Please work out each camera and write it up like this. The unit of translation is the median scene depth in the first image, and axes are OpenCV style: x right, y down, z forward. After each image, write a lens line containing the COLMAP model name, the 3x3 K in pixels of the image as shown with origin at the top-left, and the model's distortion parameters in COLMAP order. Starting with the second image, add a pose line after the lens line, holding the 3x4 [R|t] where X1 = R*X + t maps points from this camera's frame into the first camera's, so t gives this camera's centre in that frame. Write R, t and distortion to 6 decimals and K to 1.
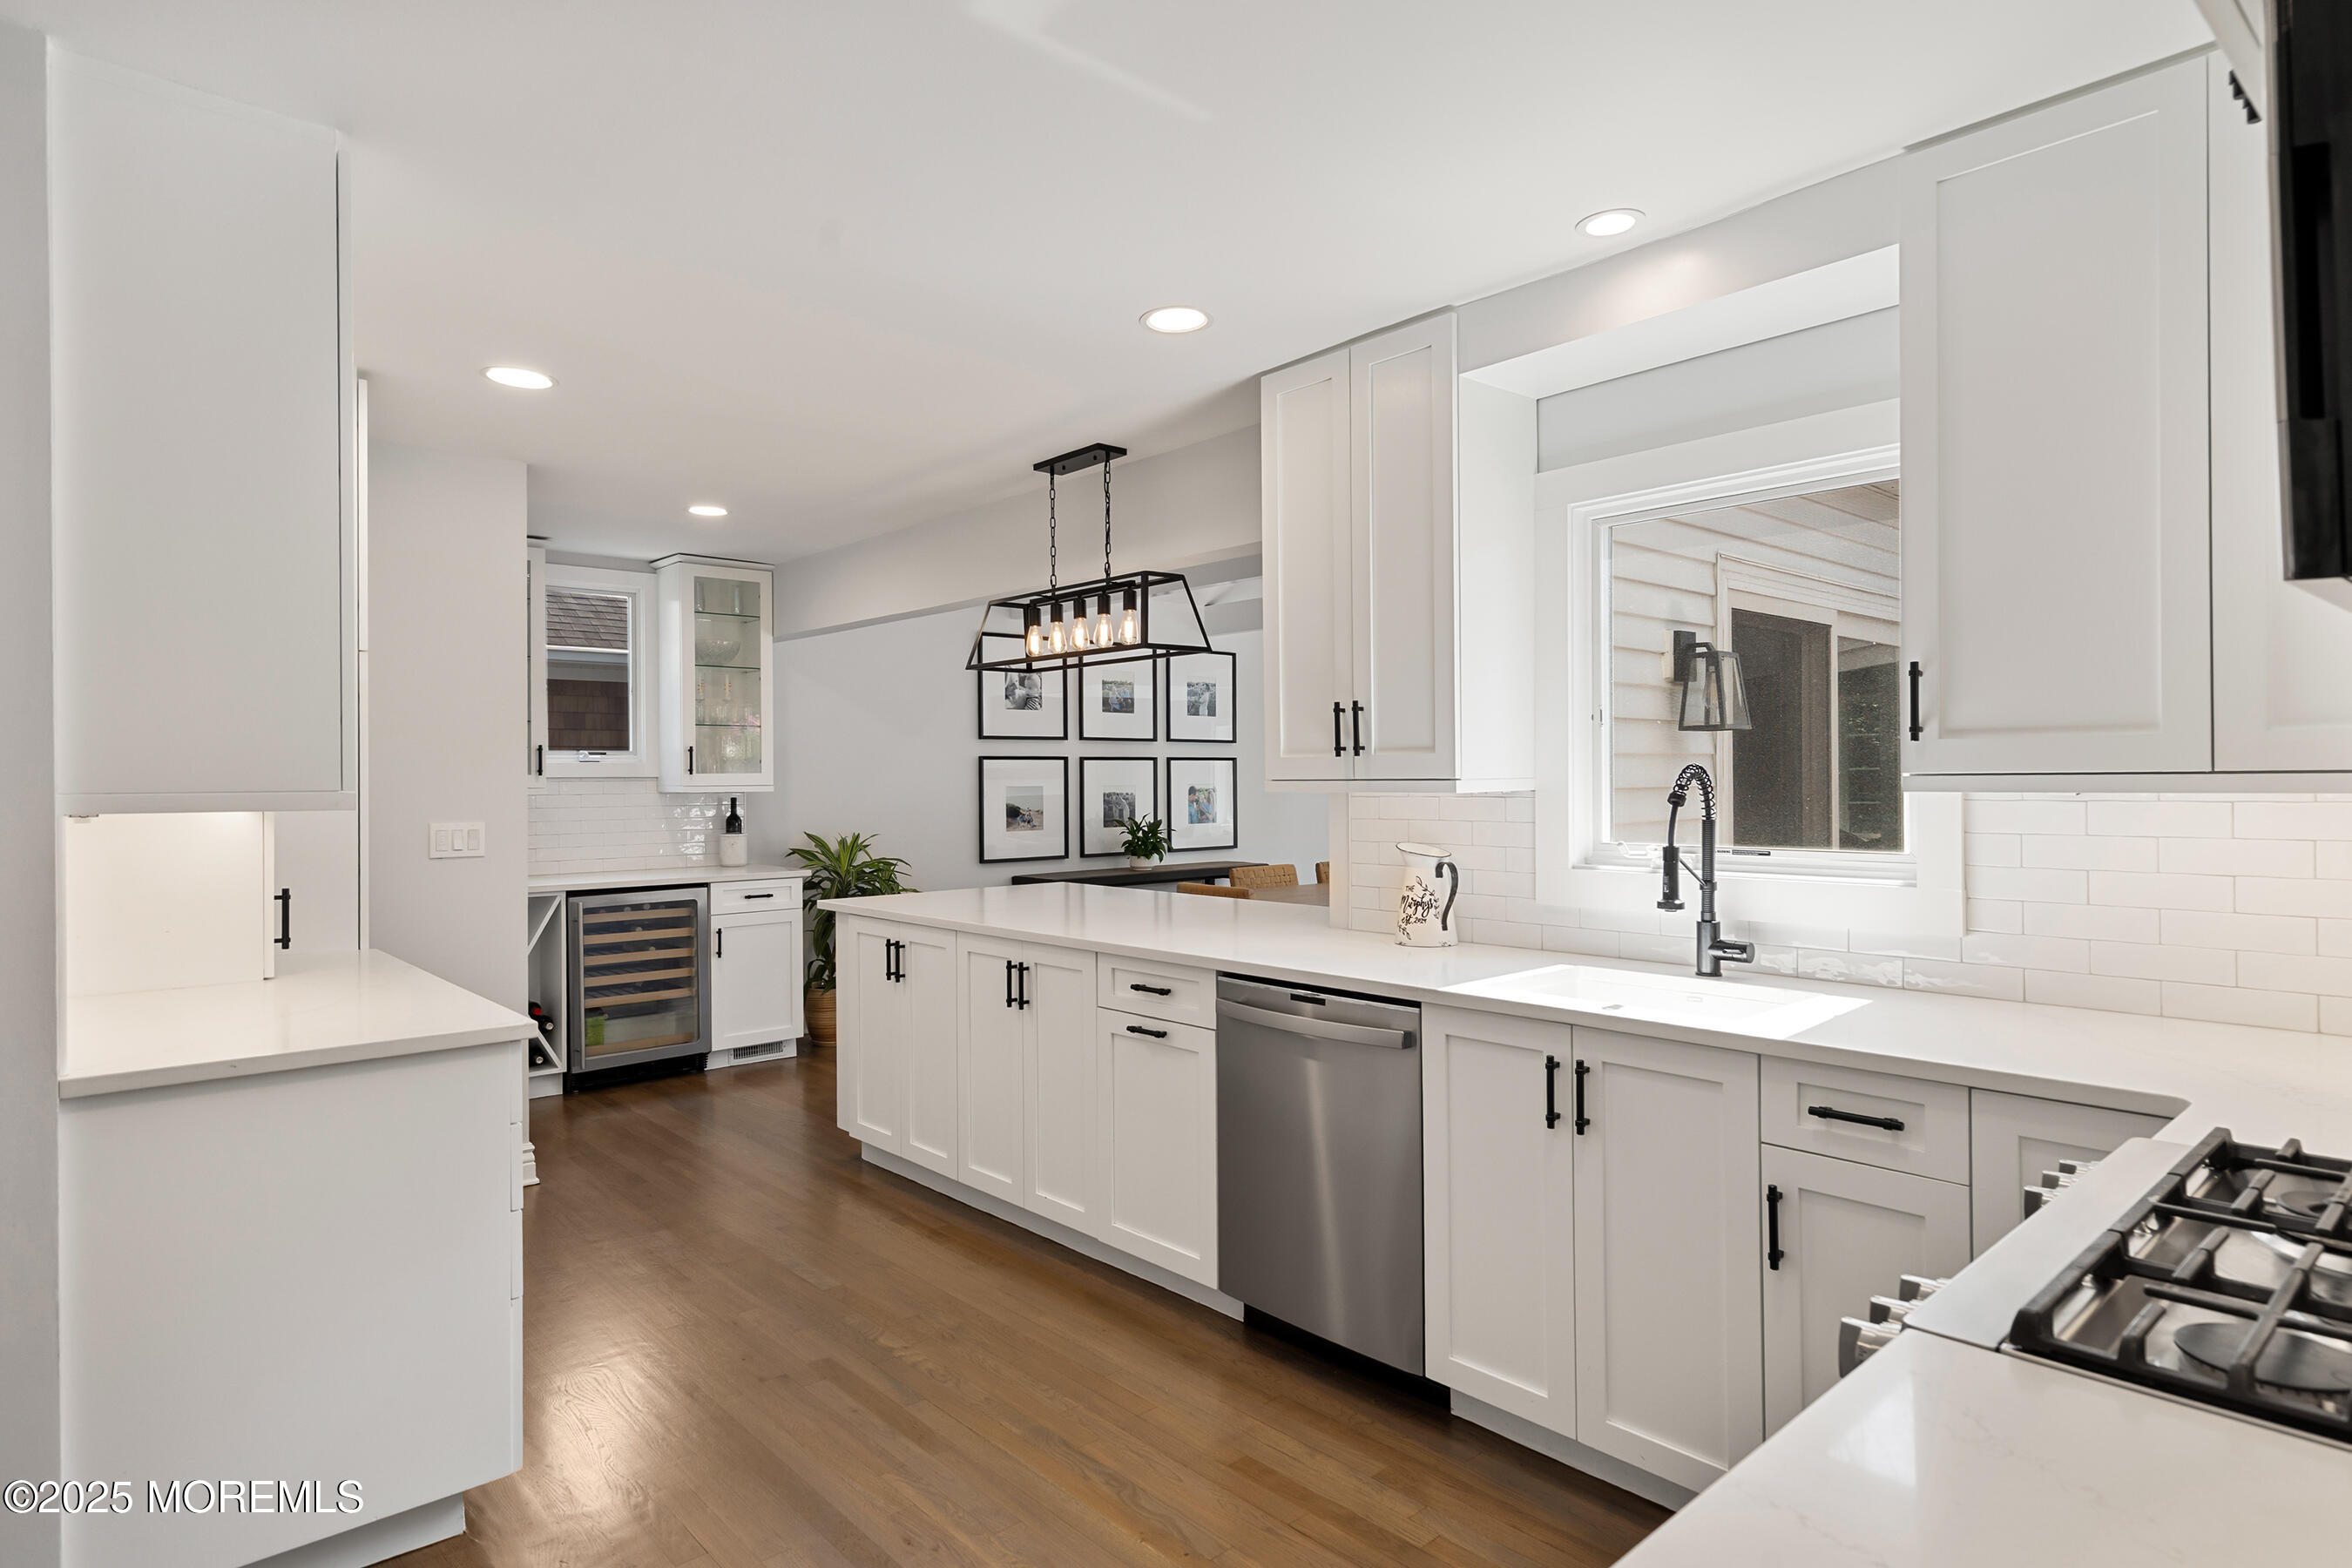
lens RADIAL K [[1262.6, 0, 1180.2], [0, 1262.6, 768.9], [0, 0, 1]] dist [-0.002413, -0.000965]
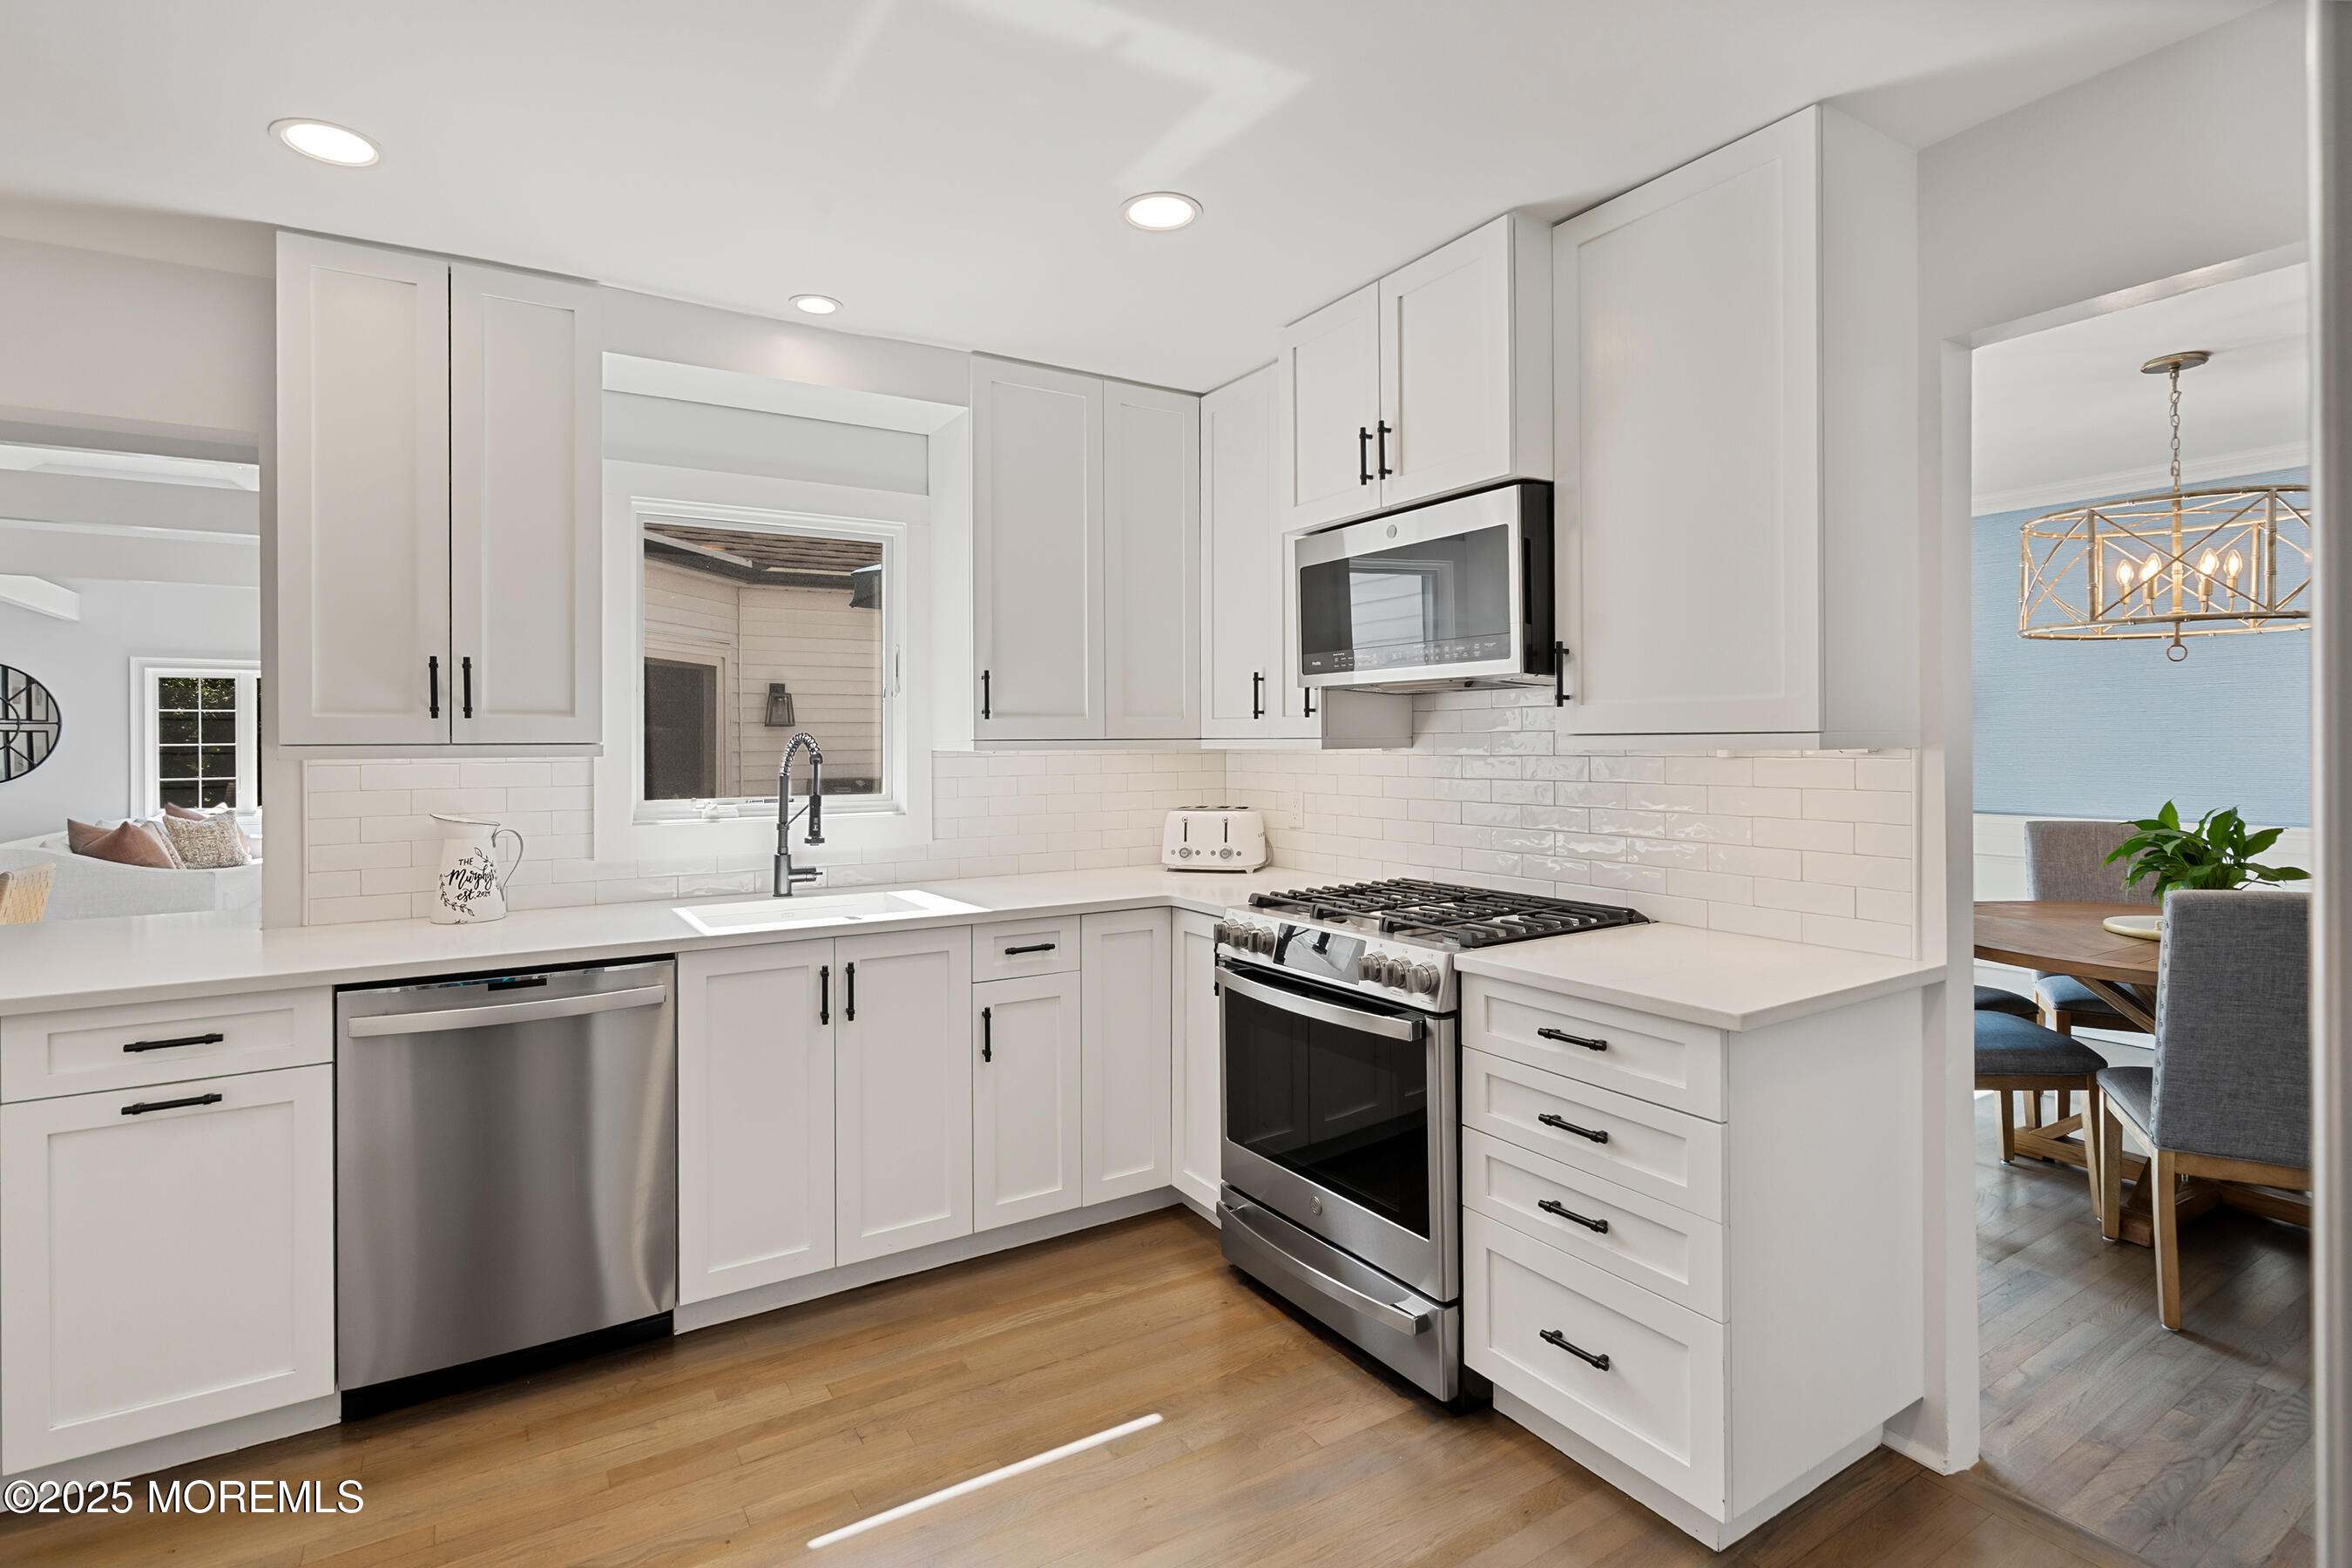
lens RADIAL K [[1096.5, 0, 1120.0], [0, 1096.5, 745.2], [0, 0, 1]] dist [-0.008794, 0.001541]
pose [[0.196627, 0.007376, 0.980451, -0.278759], [-0.003395, 0.999971, -0.006842, 0.006978], [-0.980472, -0.001984, 0.196647, 0.200708]]
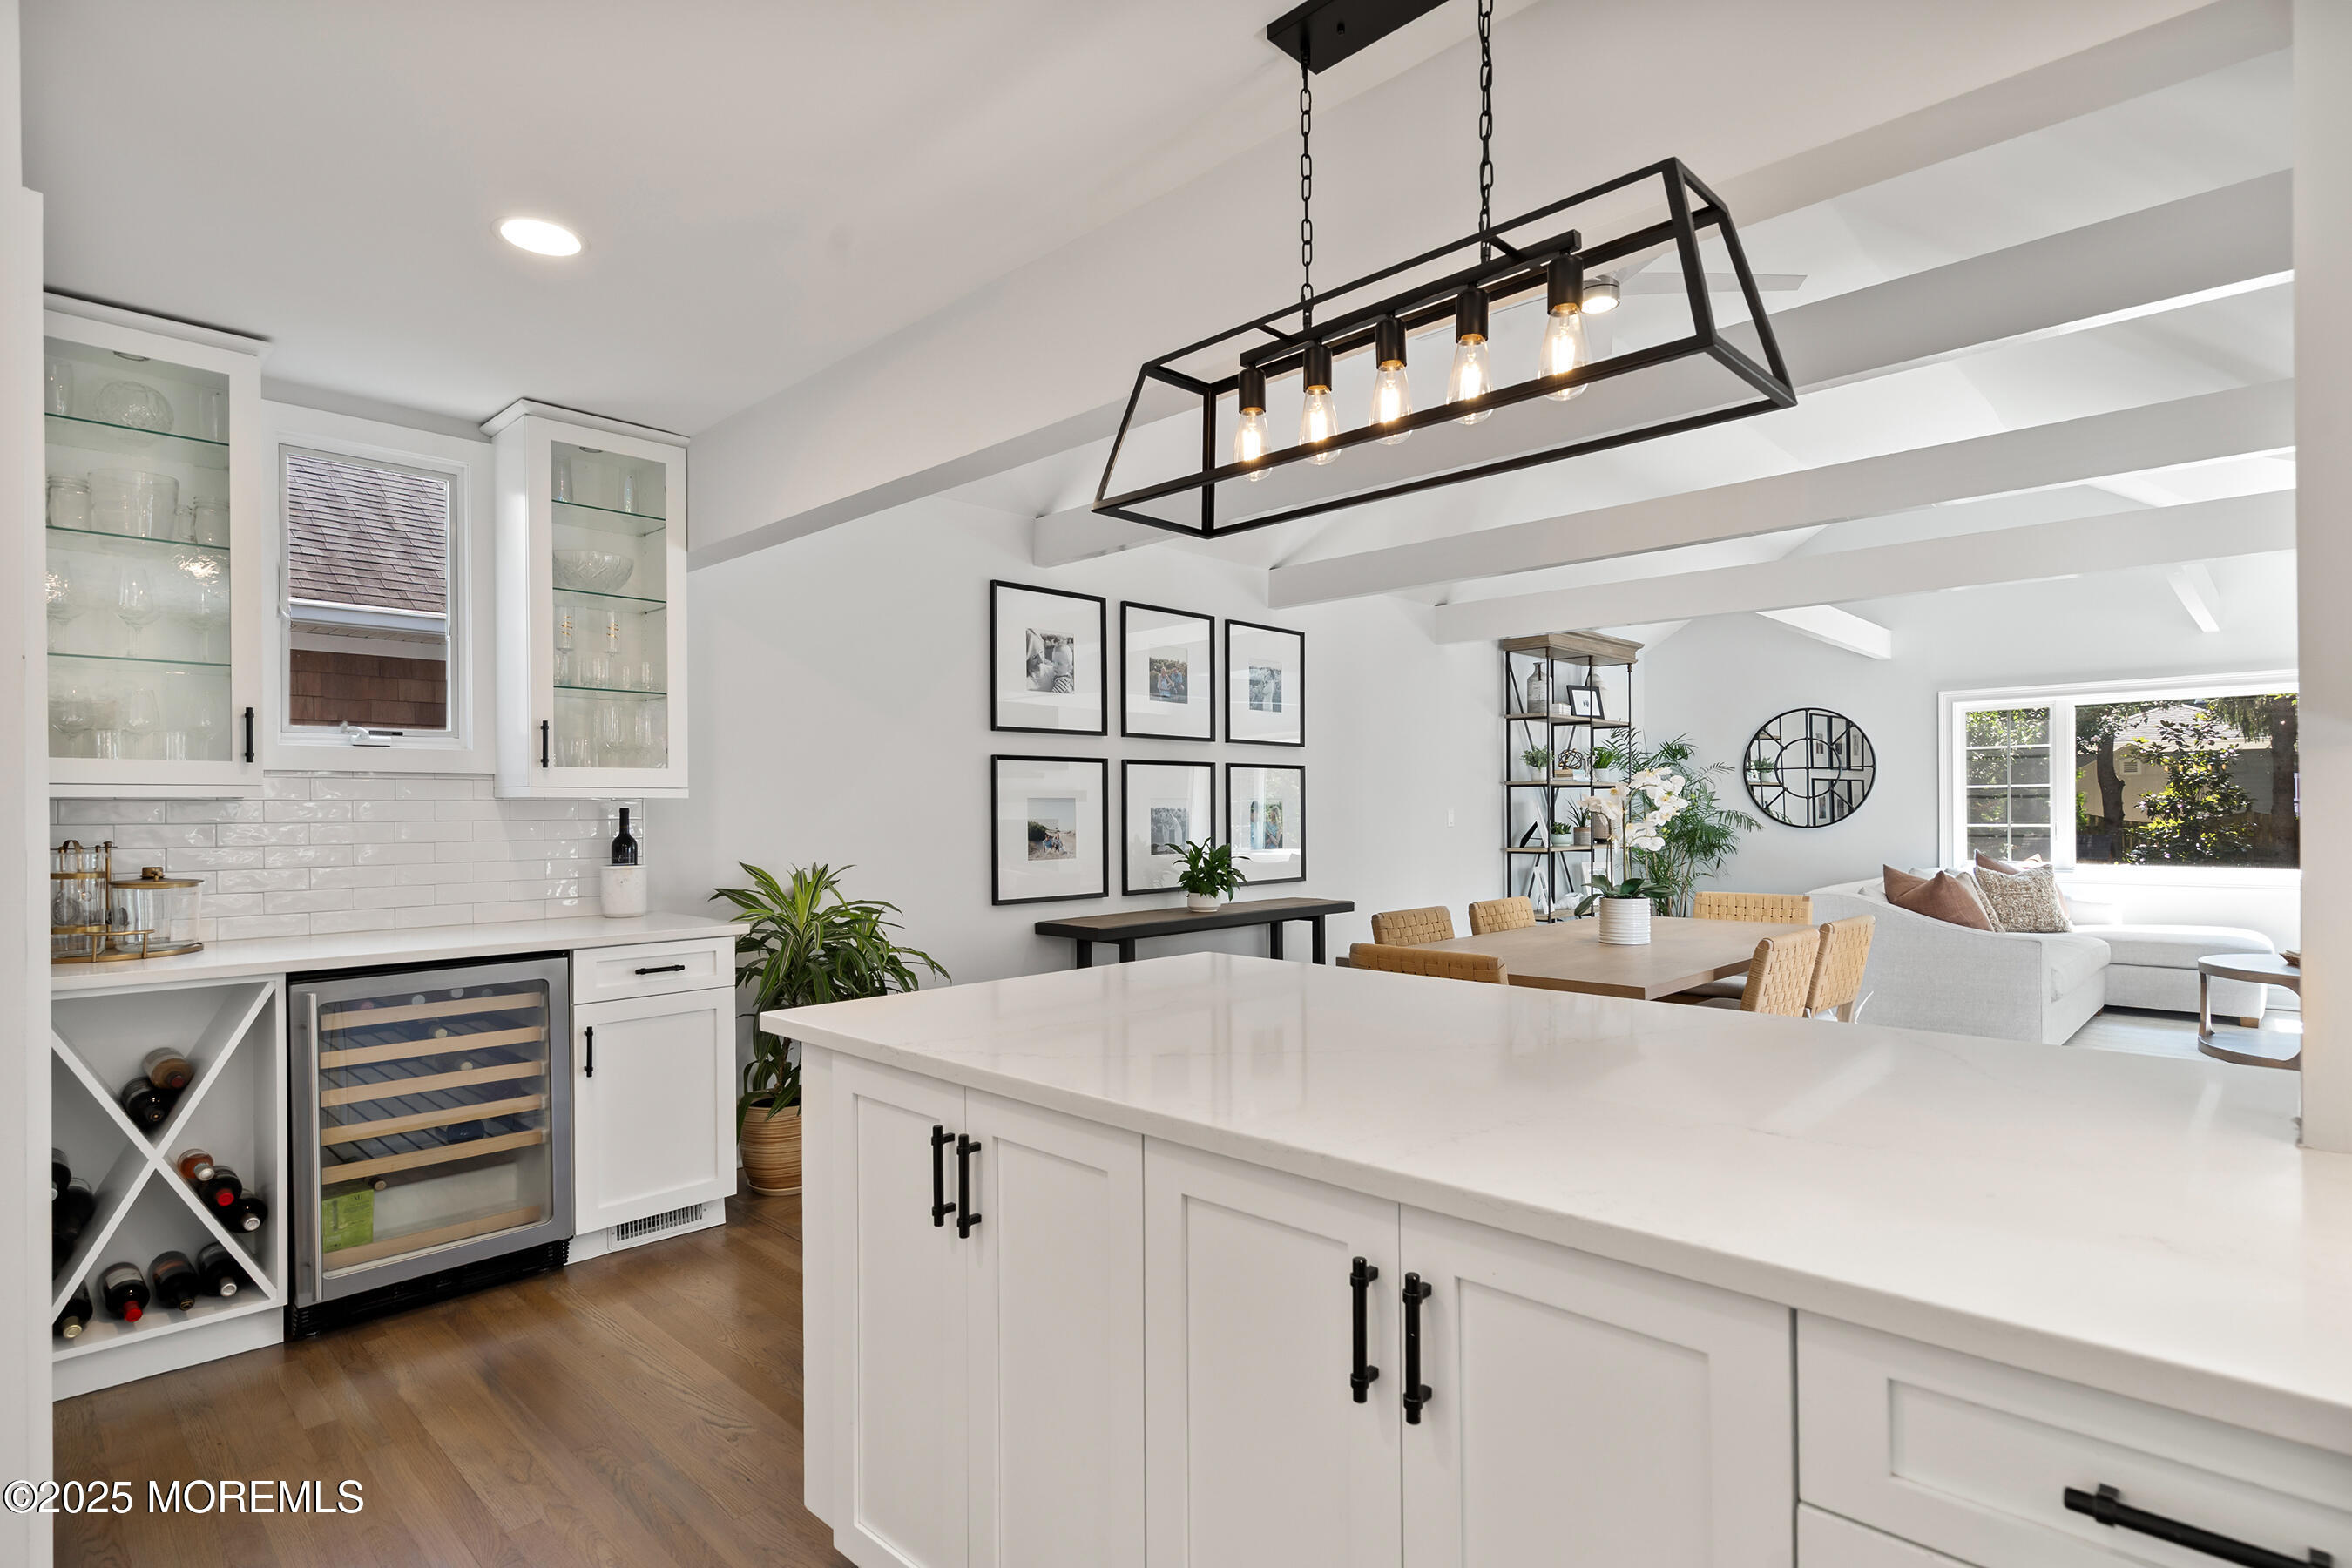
lens RADIAL K [[1168.9, 0, 1187.4], [0, 1168.9, 807.1], [0, 0, 1]] dist [0.001776, 0.001010]
pose [[0.997410, 0.001936, 0.071902, -0.124897], [-0.002393, 0.999977, 0.006273, 0.019565], [-0.071888, -0.006429, 0.997392, 0.432173]]
